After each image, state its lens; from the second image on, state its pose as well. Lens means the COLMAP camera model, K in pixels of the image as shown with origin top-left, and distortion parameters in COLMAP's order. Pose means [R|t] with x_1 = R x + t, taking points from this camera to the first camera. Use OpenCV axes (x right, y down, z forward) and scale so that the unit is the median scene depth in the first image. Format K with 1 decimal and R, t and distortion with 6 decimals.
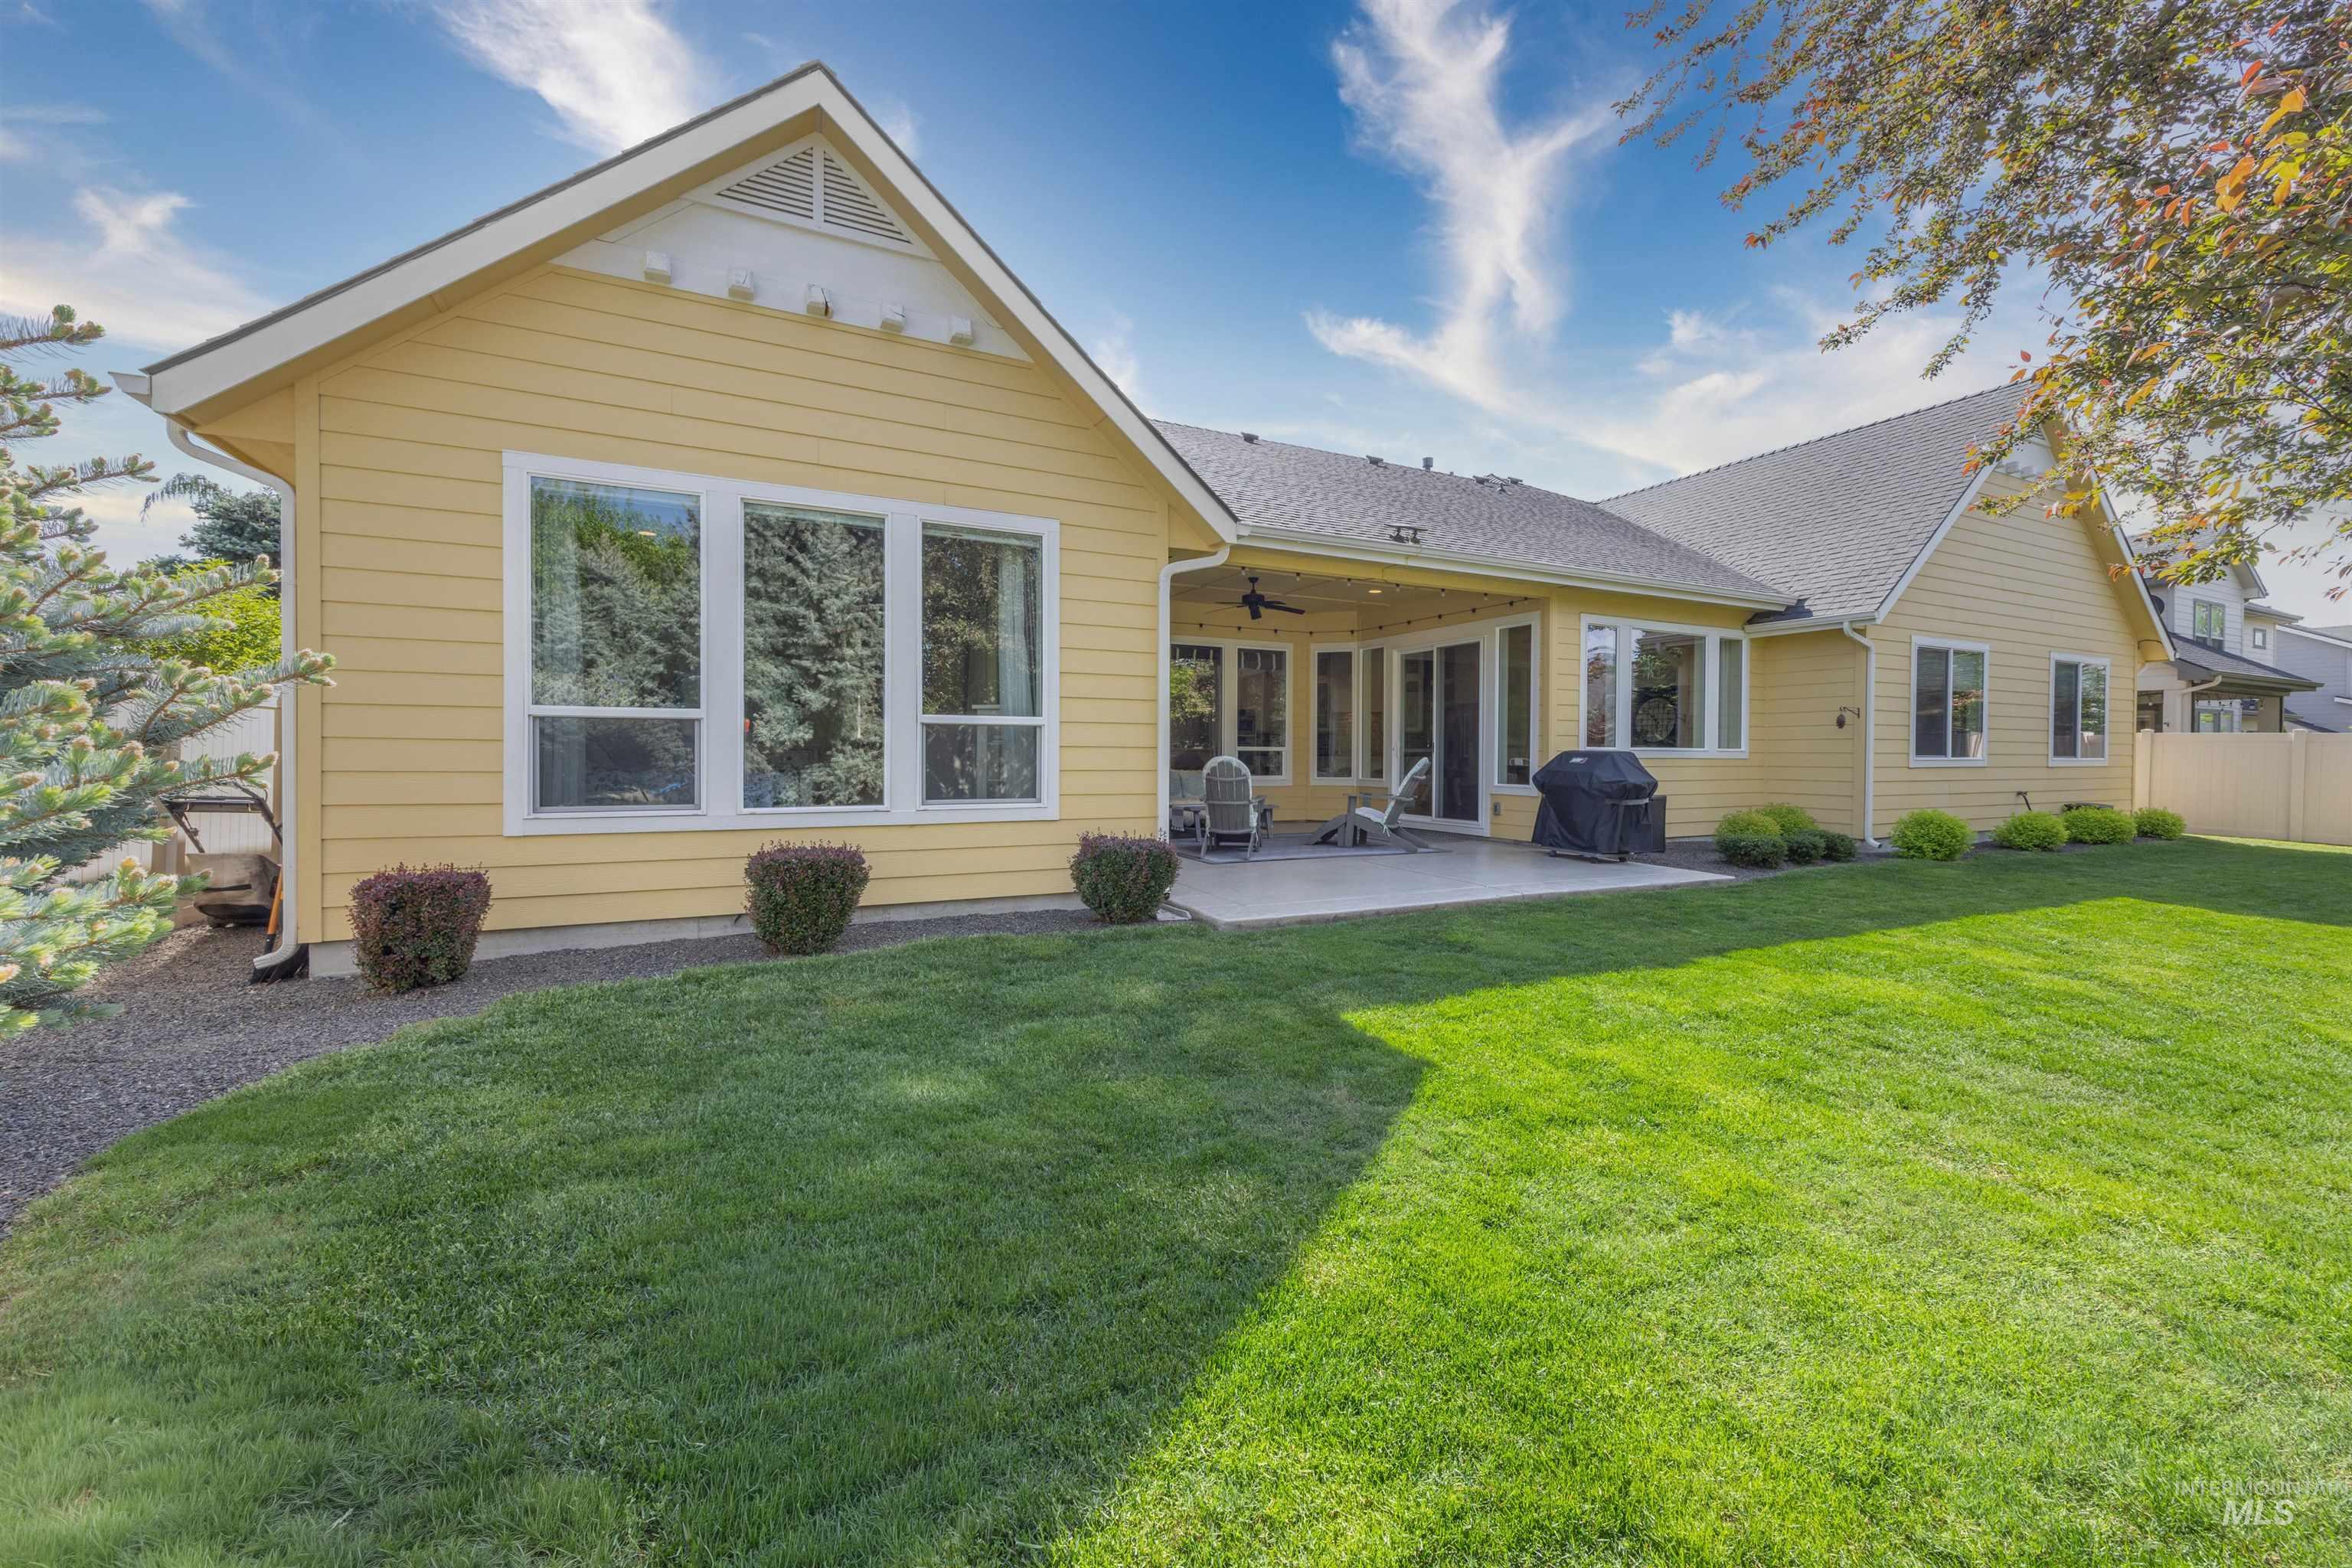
lens RADIAL K [[897.2, 0, 1184.2], [0, 897.2, 770.5], [0, 0, 1]] dist [-0.004027, 0.000109]
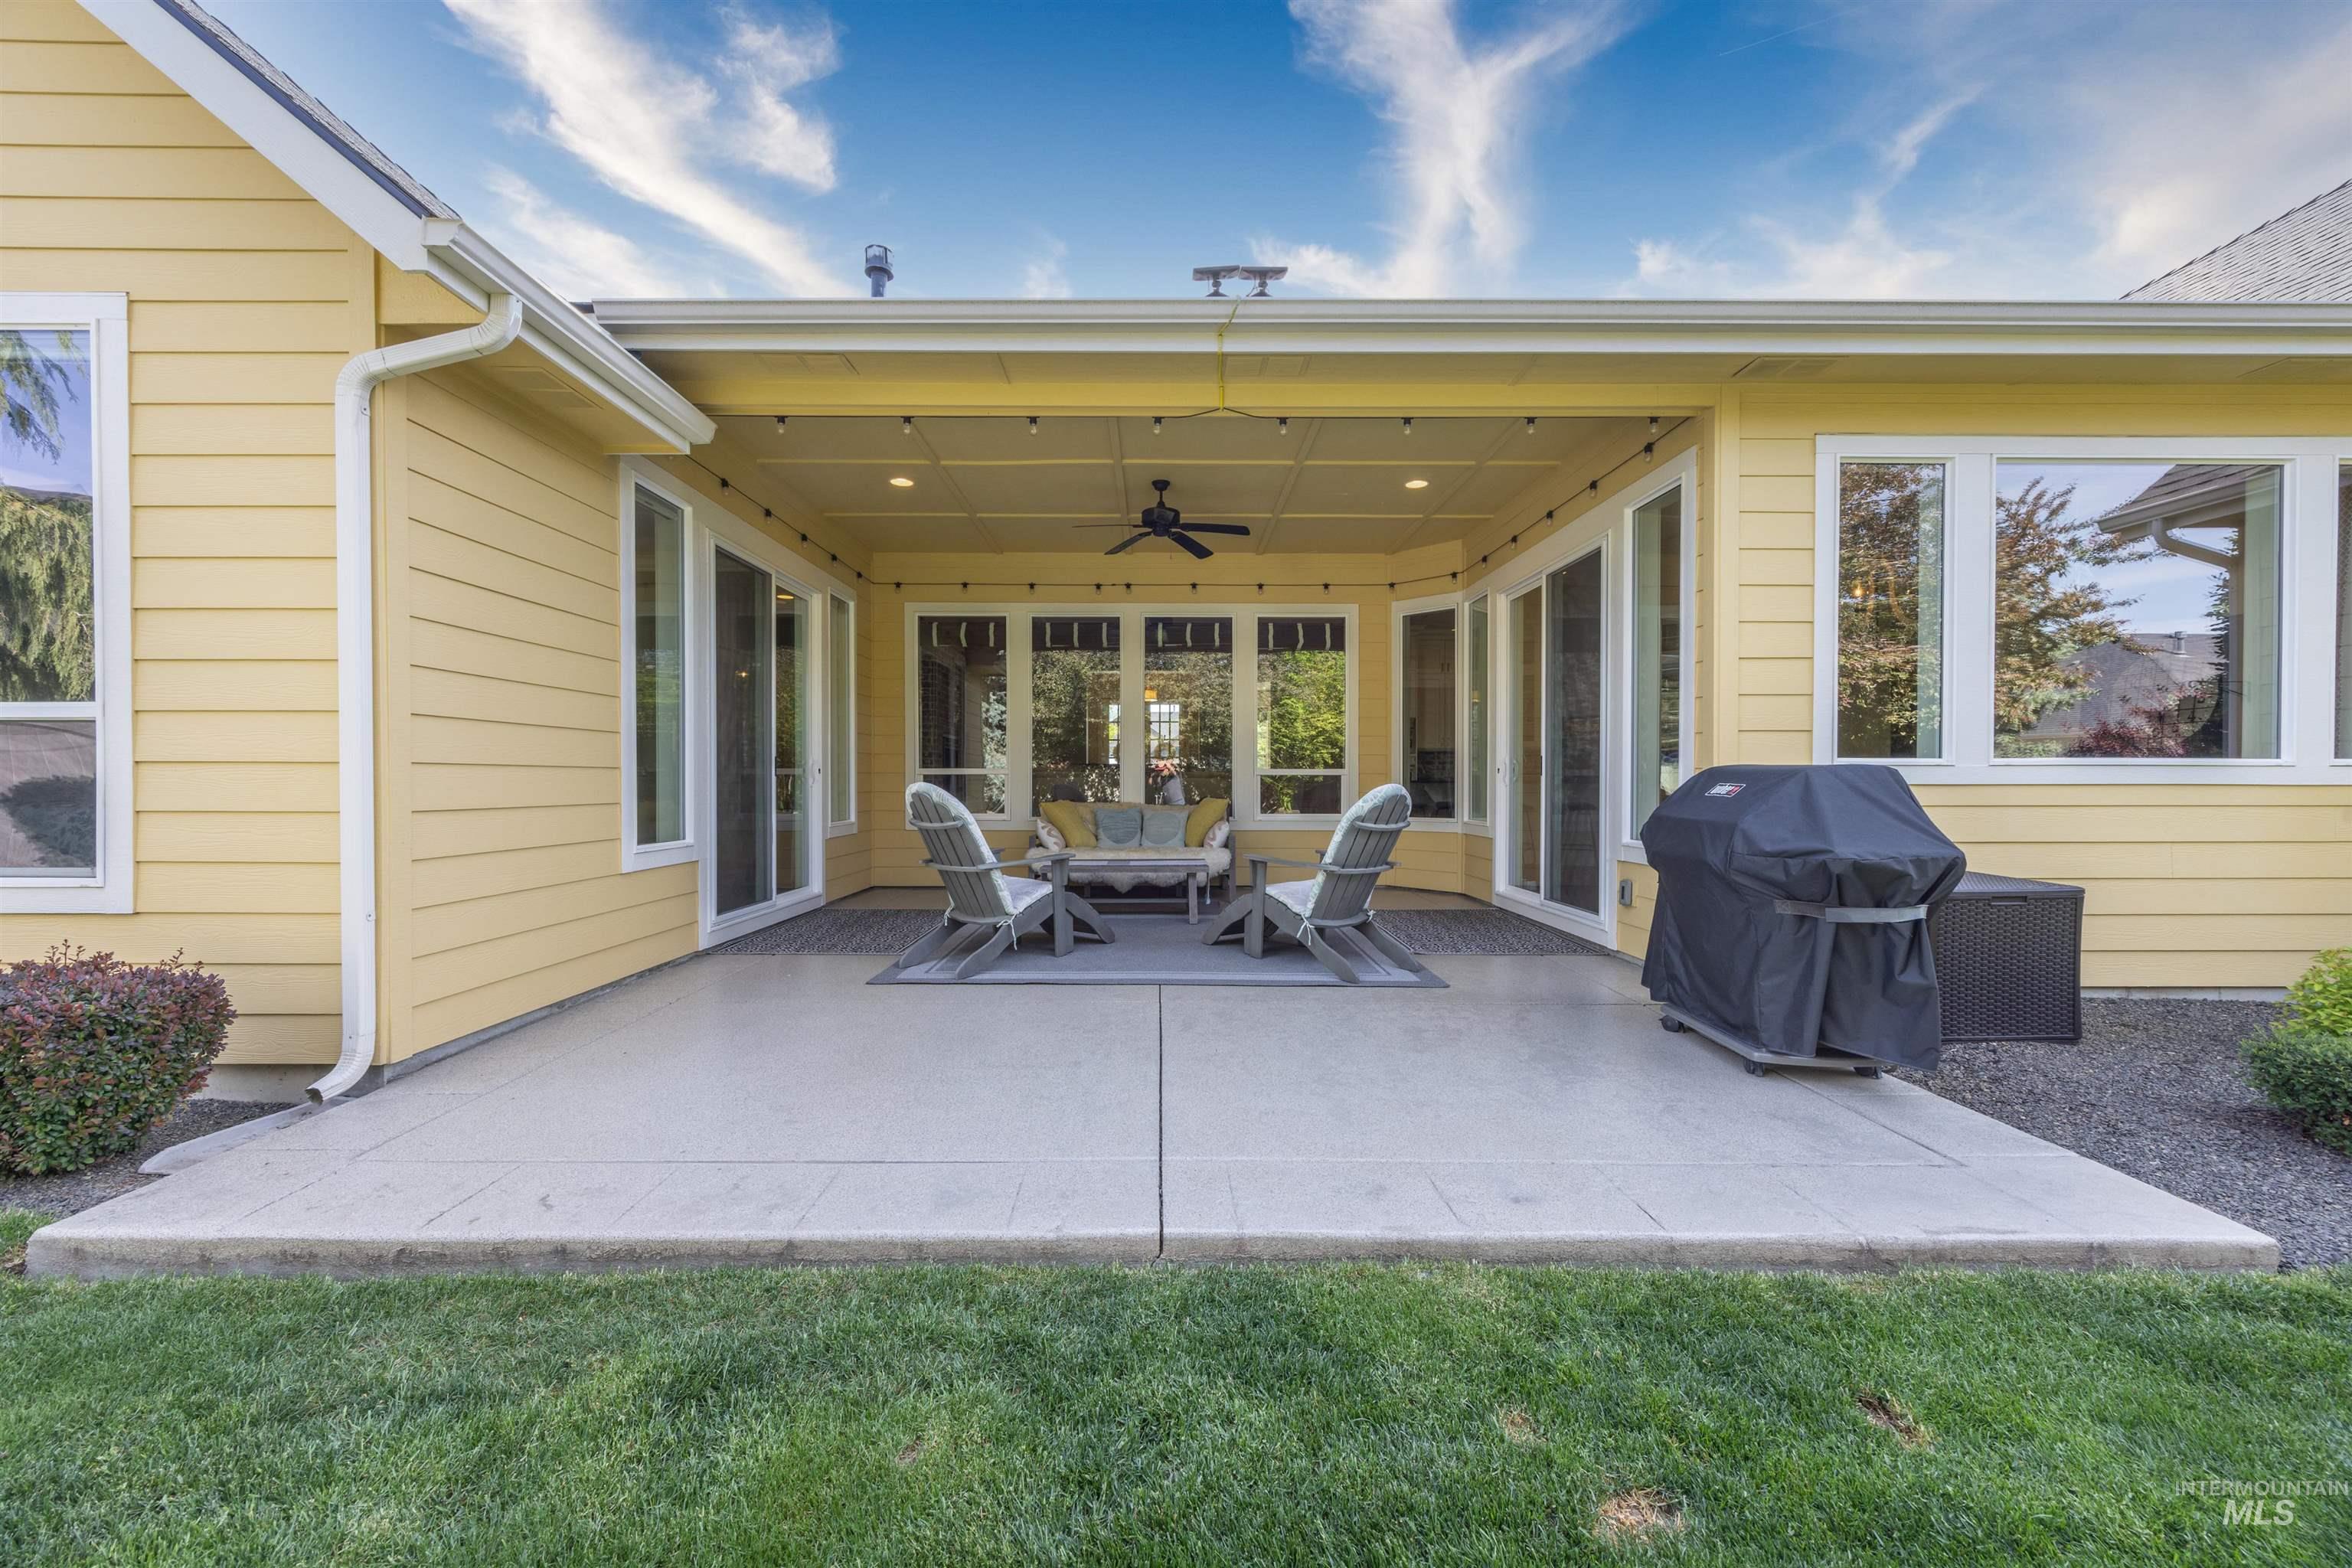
lens RADIAL K [[897.2, 0, 1169.7], [0, 897.2, 795.4], [0, 0, 1]] dist [-0.004027, 0.000109]
pose [[0.910132, -0.002991, -0.414307, 0.324704], [0.001535, 0.999991, -0.003847, -0.007241], [0.414315, 0.002866, 0.910129, 0.469424]]
